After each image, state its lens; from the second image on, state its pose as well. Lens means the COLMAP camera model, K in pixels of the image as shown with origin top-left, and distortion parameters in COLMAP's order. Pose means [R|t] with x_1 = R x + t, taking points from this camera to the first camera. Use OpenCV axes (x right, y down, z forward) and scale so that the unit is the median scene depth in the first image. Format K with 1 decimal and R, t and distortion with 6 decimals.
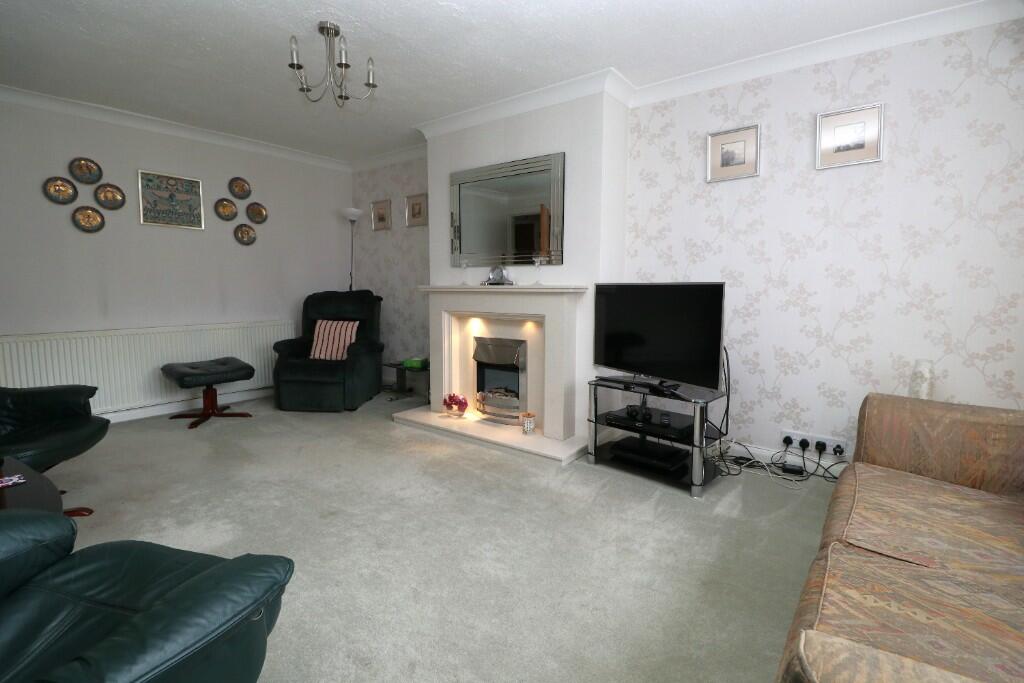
lens RADIAL K [[475.9, 0, 509.2], [0, 475.9, 345.0], [0, 0, 1]] dist [0.000730, -0.012685]
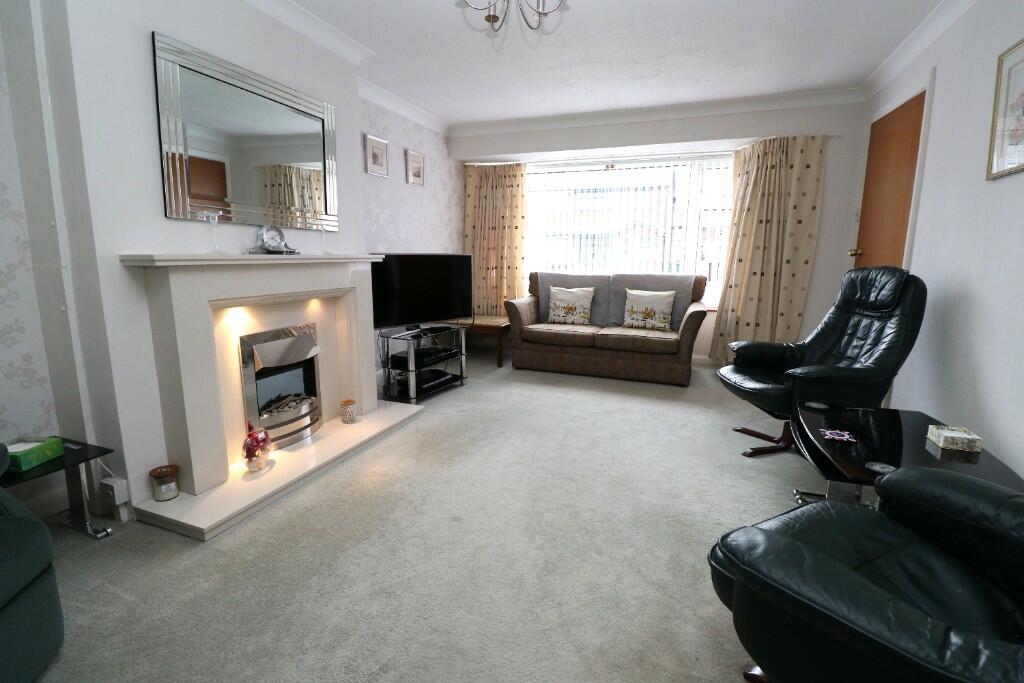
lens RADIAL K [[475.9, 0, 509.2], [0, 475.9, 345.0], [0, 0, 1]] dist [0.000730, -0.012685]
pose [[-0.284370, -0.168964, 0.943708, -0.812934], [0.141085, 0.966255, 0.215515, -0.098936], [-0.948277, 0.194429, -0.250936, 0.872478]]
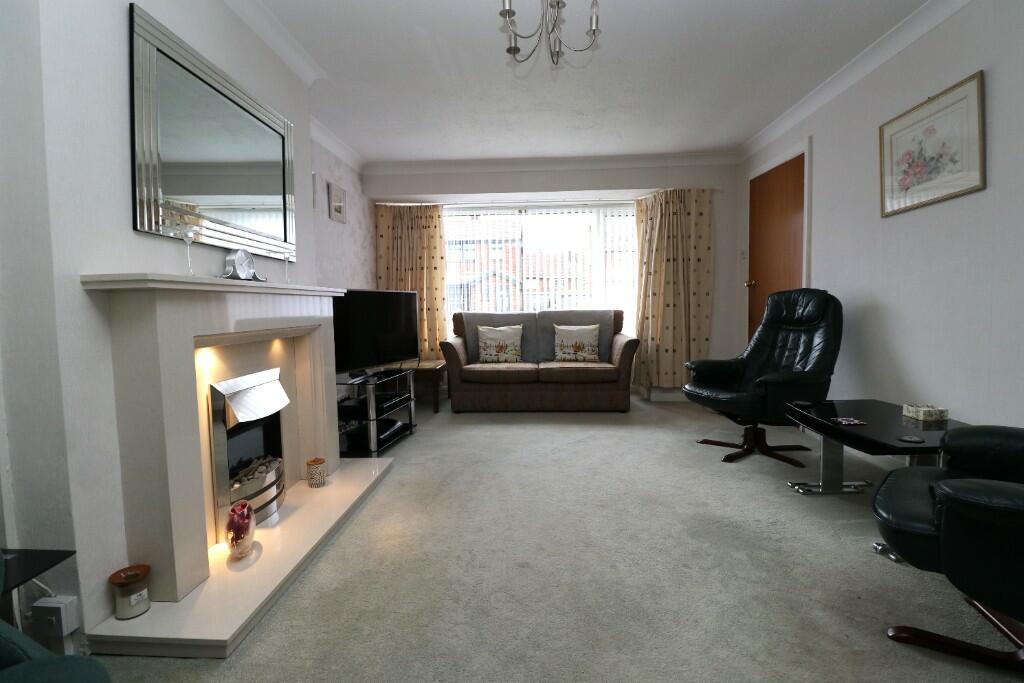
lens RADIAL K [[482.1, 0, 512.0], [0, 482.1, 341.5], [0, 0, 1]] dist [0.000697, -0.012996]
pose [[-0.576236, -0.037070, 0.816442, -0.698353], [0.148525, 0.977587, 0.149214, -0.096770], [-0.803674, 0.207244, -0.557815, 1.078230]]
